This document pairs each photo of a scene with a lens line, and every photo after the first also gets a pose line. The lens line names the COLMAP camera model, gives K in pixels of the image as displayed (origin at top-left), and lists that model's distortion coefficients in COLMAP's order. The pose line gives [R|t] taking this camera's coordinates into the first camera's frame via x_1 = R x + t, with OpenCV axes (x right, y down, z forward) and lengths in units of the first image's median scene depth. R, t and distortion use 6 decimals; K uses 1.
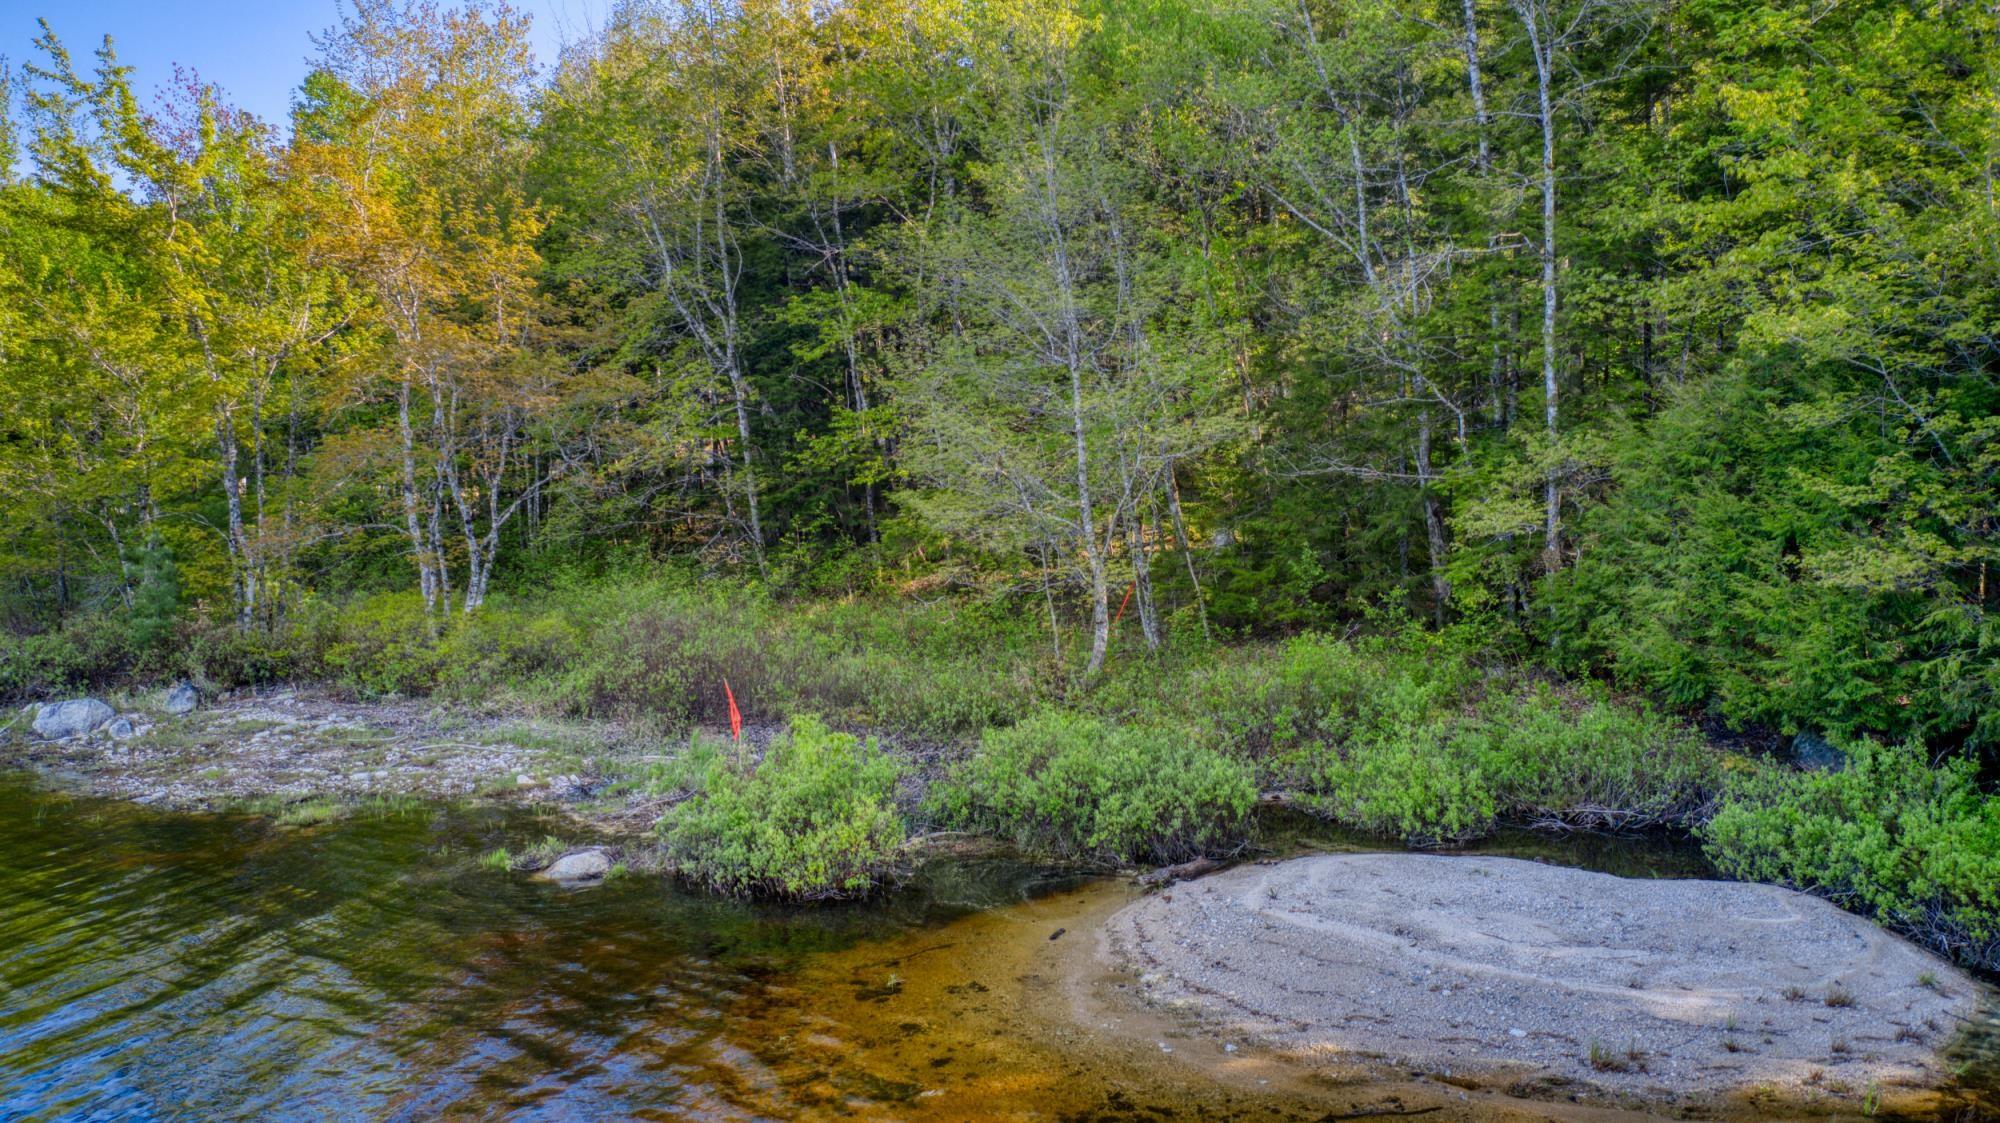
lens RADIAL K [[1561.5, 0, 1000.8], [0, 1561.5, 567.6], [0, 0, 1]] dist [-0.007376, 0.015743]
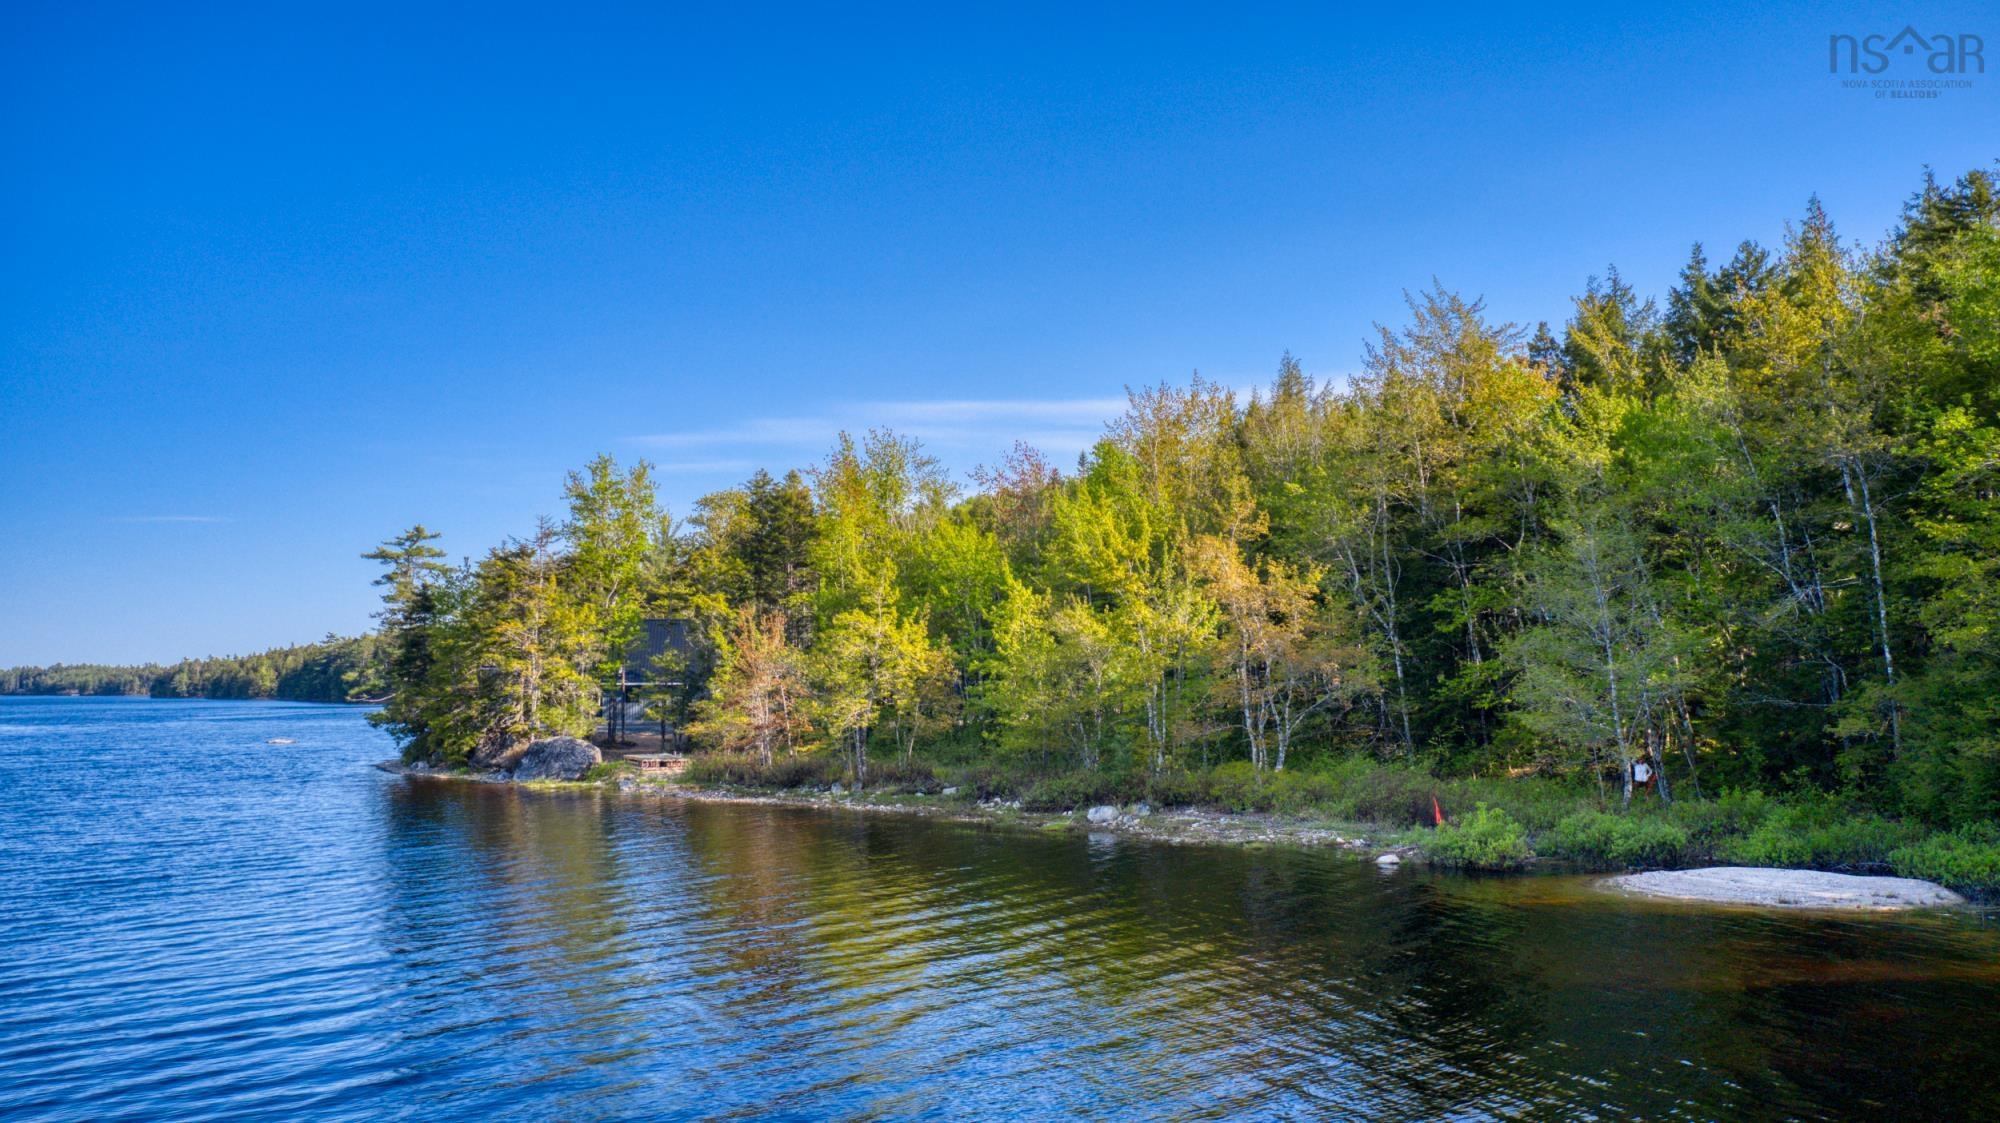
lens RADIAL K [[1561.5, 0, 1000.8], [0, 1561.5, 567.6], [0, 0, 1]] dist [-0.007376, 0.015743]
pose [[0.937615, -0.021473, -0.347010, 0.011735], [-0.028761, 0.989879, -0.138966, 0.050690], [0.346482, 0.140277, 0.927509, -0.843988]]
